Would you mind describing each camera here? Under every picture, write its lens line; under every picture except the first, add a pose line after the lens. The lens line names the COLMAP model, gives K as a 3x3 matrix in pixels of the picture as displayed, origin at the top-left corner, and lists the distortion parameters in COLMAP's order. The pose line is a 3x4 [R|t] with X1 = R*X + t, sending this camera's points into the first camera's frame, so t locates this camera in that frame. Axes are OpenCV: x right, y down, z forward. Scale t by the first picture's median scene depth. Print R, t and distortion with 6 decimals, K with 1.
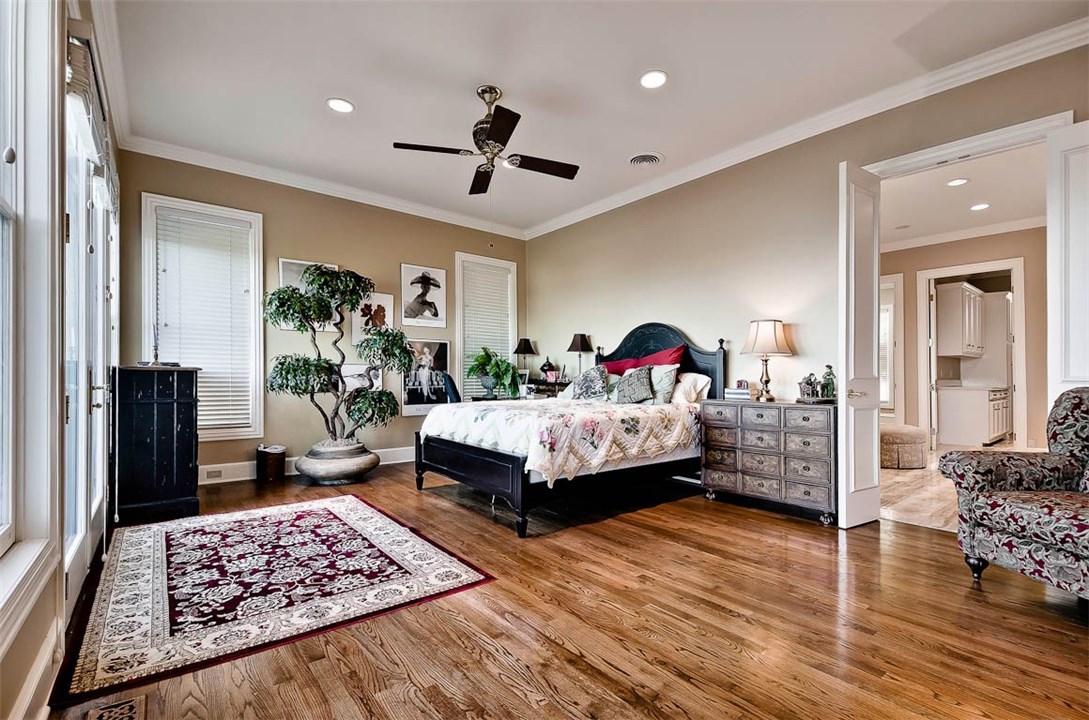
lens RADIAL K [[493.7, 0, 602.4], [0, 493.7, 379.8], [0, 0, 1]] dist [0.001551, -0.000099]
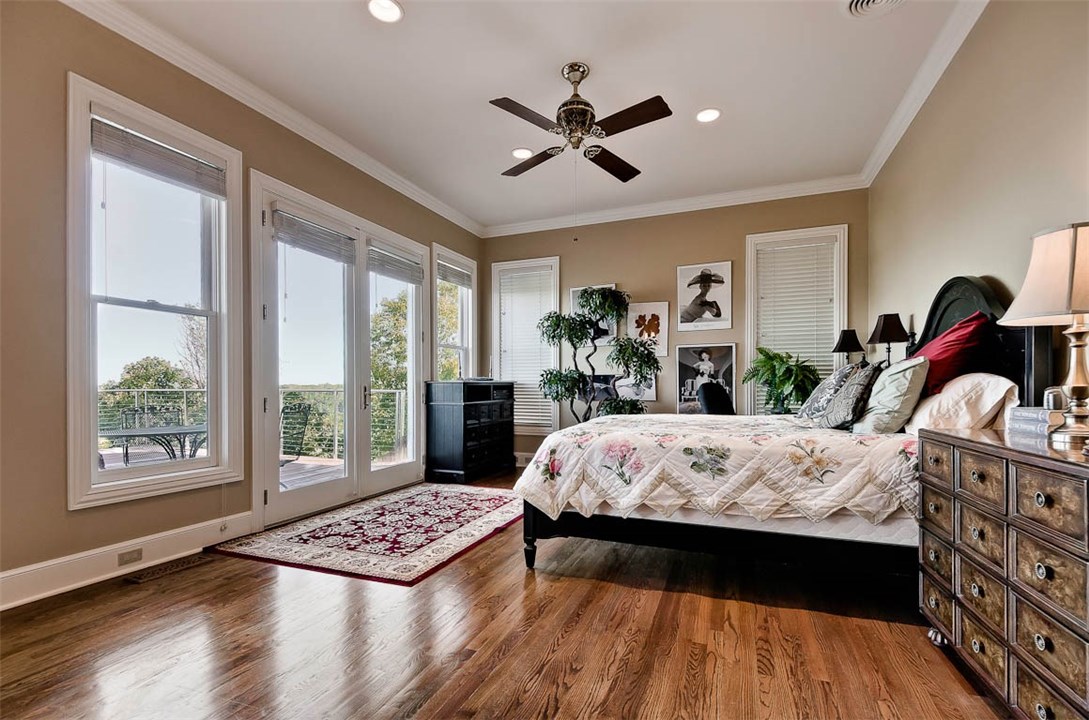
lens RADIAL K [[510.7, 0, 542.4], [0, 510.7, 389.2], [0, 0, 1]] dist [0.016487, -0.000381]
pose [[0.435303, -0.002669, -0.900280, 0.773908], [0.004413, 0.999990, -0.000831, 0.000632], [0.900273, -0.003611, 0.435310, 0.711687]]
